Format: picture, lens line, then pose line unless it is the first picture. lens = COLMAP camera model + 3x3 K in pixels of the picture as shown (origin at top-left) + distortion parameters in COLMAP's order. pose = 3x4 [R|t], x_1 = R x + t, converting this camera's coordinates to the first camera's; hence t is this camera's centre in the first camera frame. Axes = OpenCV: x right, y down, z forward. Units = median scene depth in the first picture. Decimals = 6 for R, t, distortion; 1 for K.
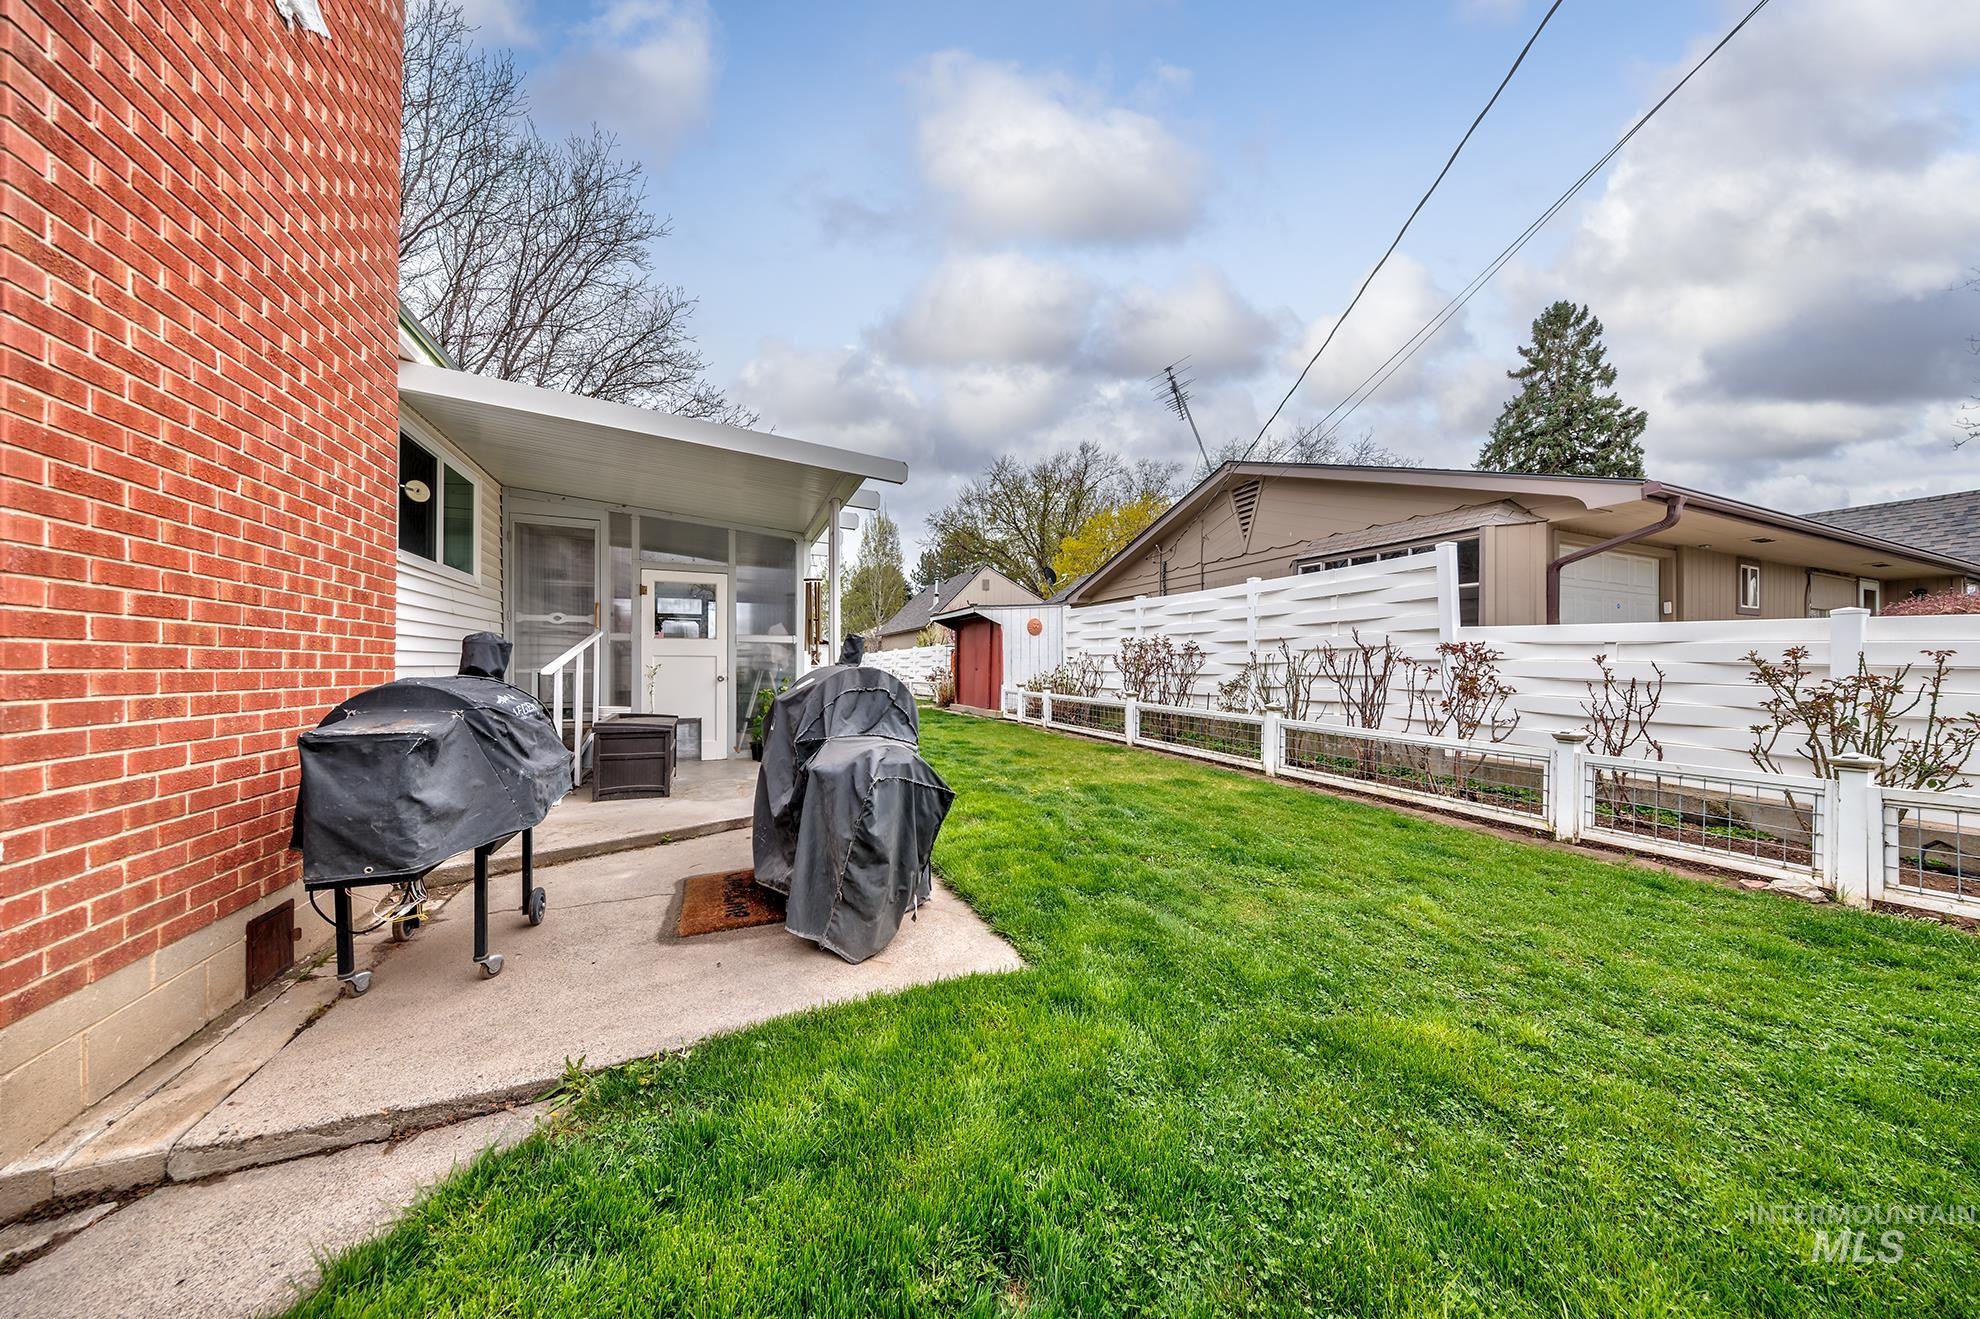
lens RADIAL K [[616.9, 0, 983.5], [0, 616.9, 669.6], [0, 0, 1]] dist [-0.001754, -0.000279]
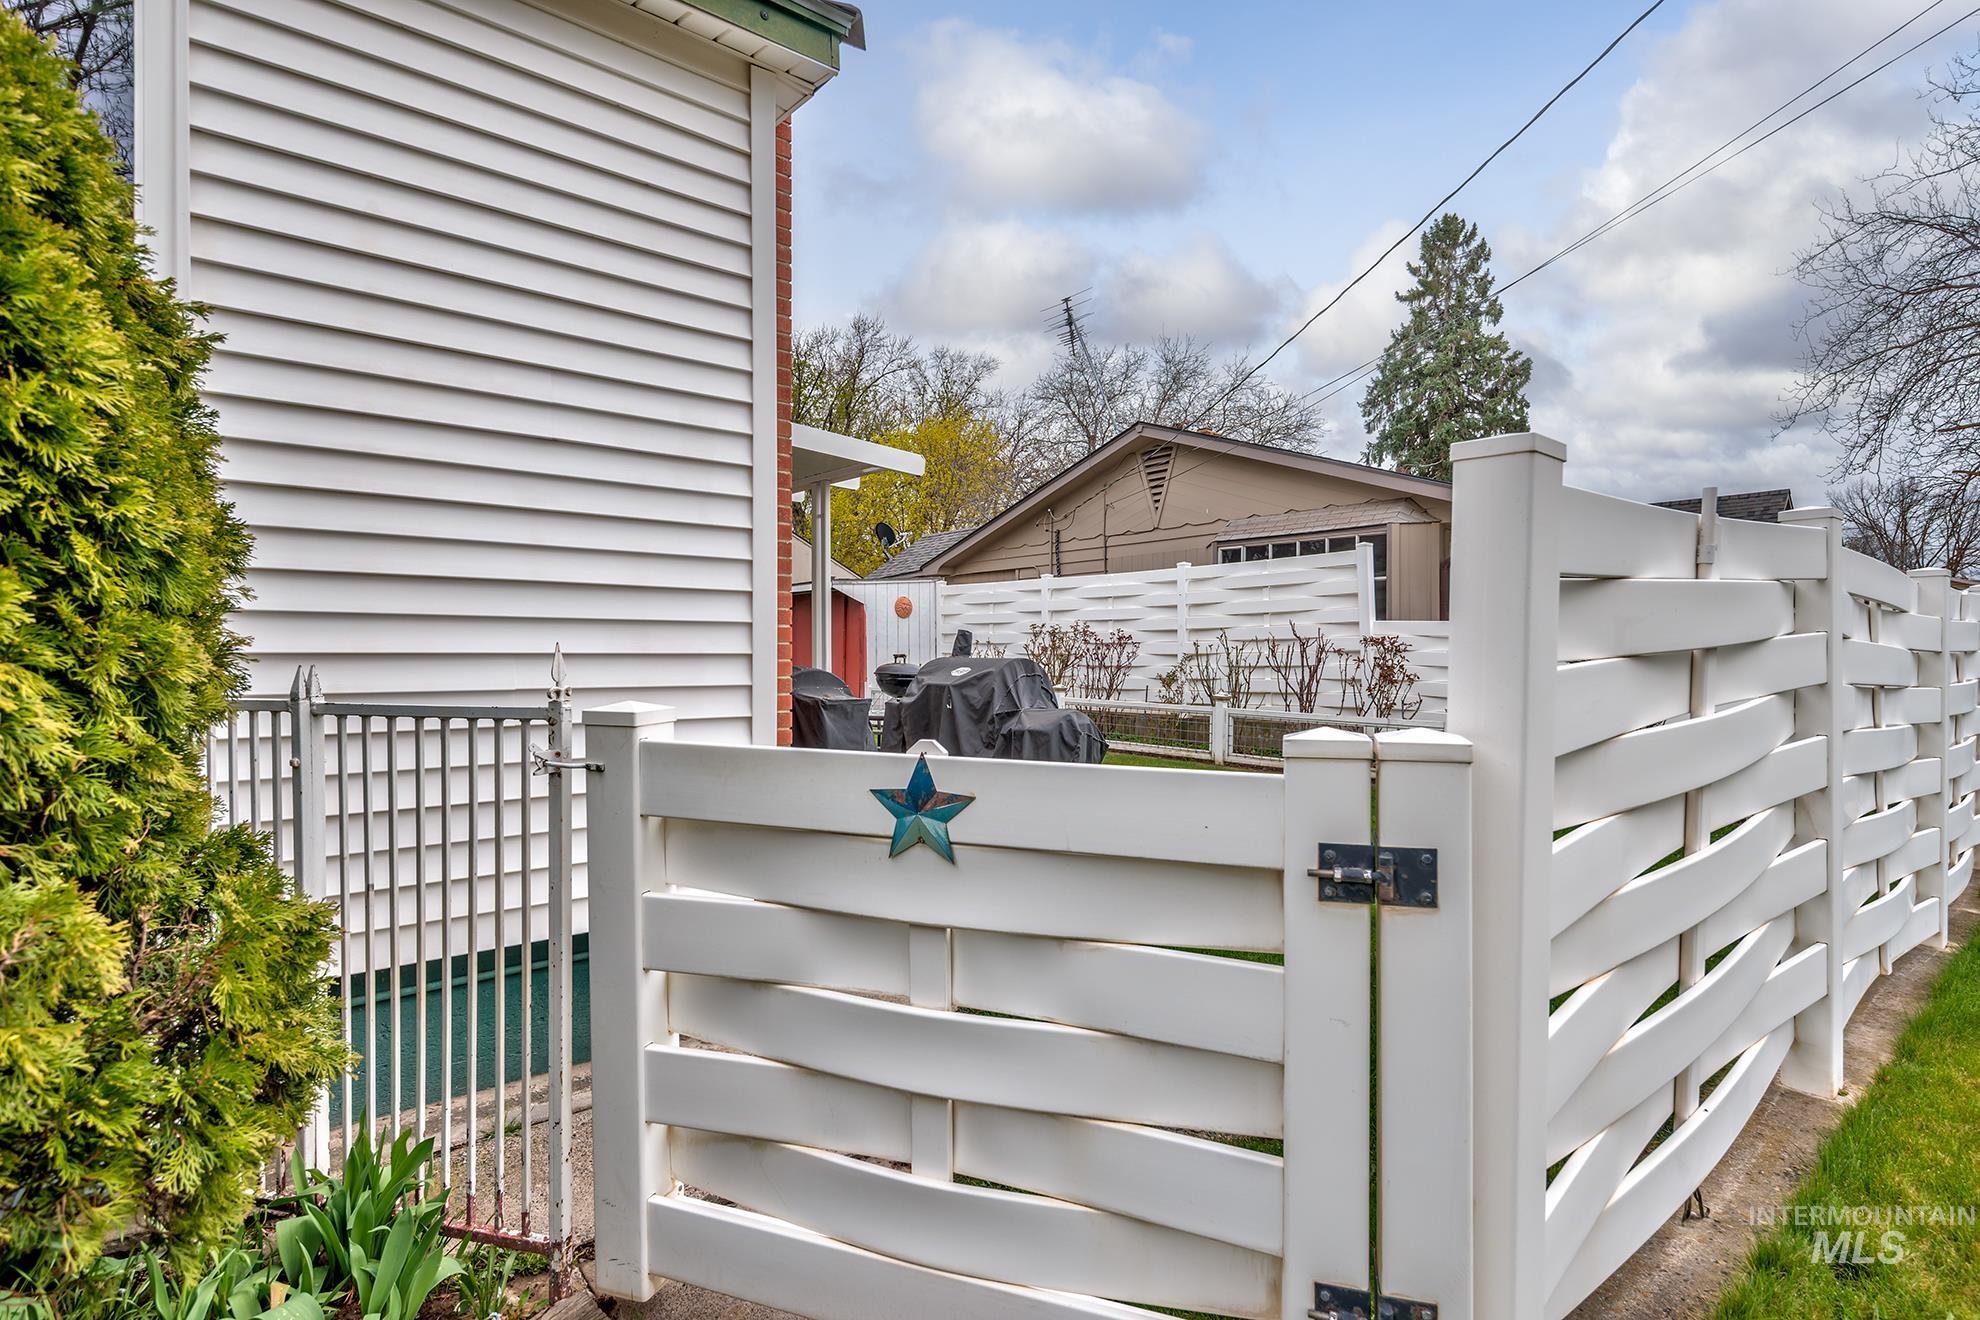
lens RADIAL K [[991.6, 0, 982.9], [0, 991.6, 655.3], [0, 0, 1]] dist [0.030282, 0.001182]
pose [[0.950630, -0.001523, 0.310323, -0.226850], [0.003934, 0.999967, -0.007142, 0.001166], [-0.310302, 0.008010, 0.950604, -0.240858]]
